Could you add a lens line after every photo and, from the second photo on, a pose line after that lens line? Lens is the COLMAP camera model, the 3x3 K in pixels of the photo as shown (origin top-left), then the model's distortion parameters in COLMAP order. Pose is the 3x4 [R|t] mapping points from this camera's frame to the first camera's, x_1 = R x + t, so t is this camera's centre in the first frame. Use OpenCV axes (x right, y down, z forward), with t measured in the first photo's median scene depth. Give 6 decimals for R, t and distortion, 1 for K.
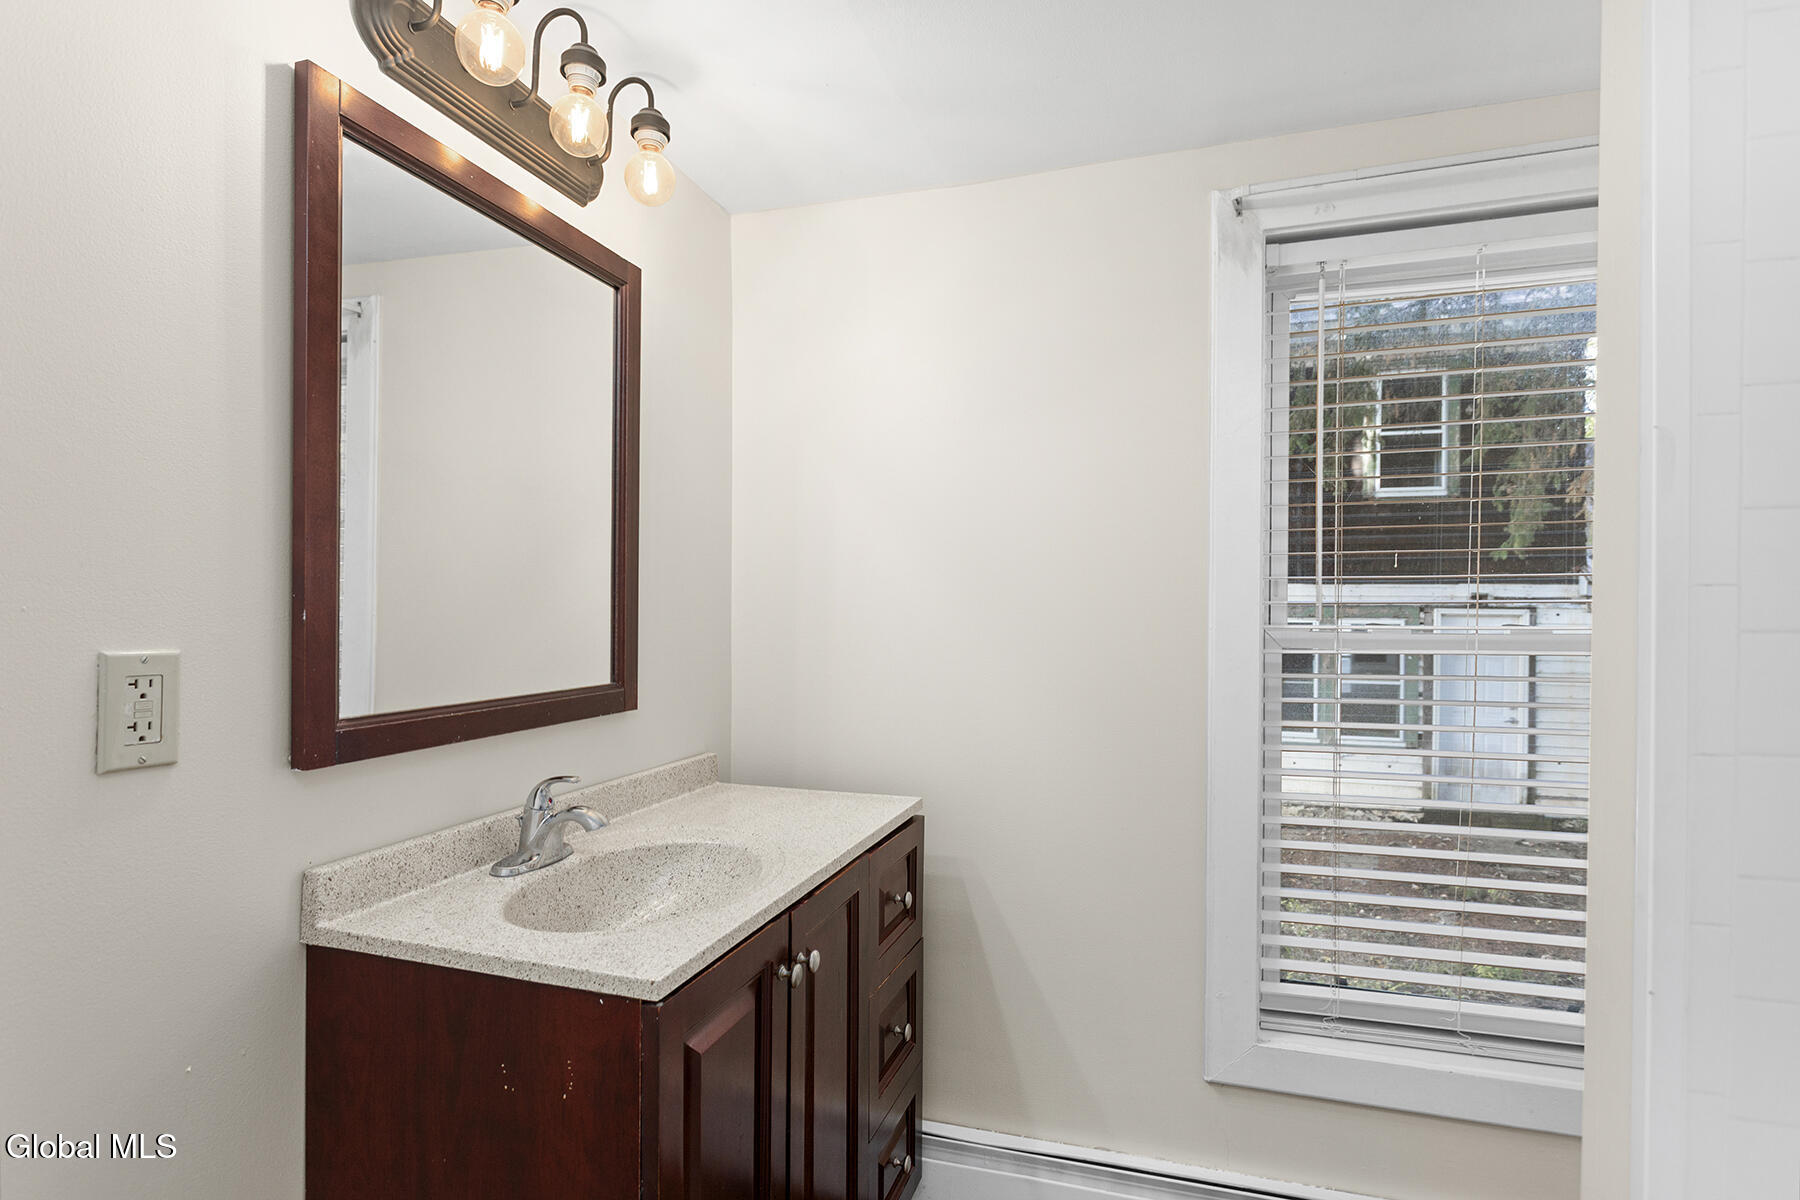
lens RADIAL K [[908.8, 0, 895.7], [0, 908.8, 599.0], [0, 0, 1]] dist [-0.004582, 0.002971]
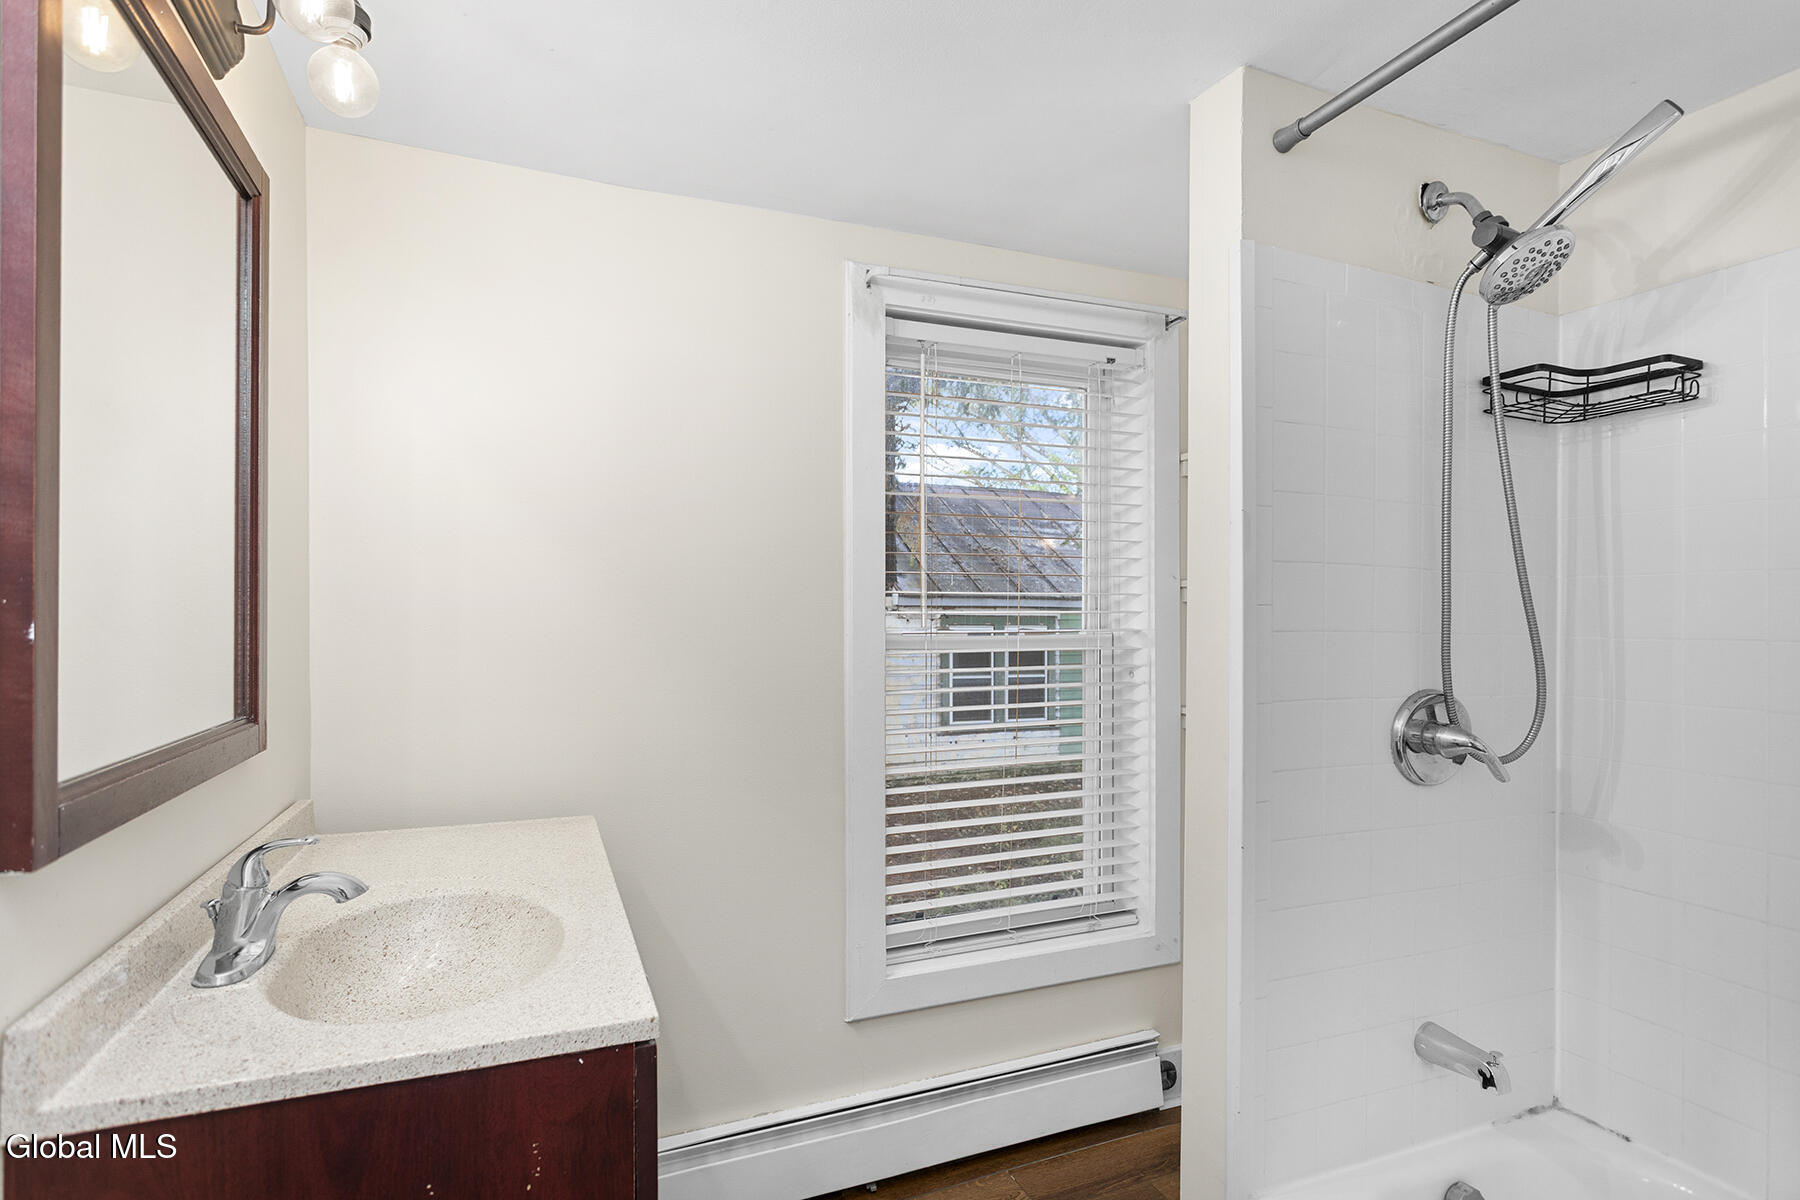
lens RADIAL K [[908.8, 0, 894.4], [0, 908.8, 612.0], [0, 0, 1]] dist [-0.004582, 0.002971]
pose [[0.764652, 0.002988, 0.644436, -0.405993], [-0.005078, 0.999986, 0.001389, 0.000808], [-0.644423, -0.004334, 0.764657, 0.076890]]
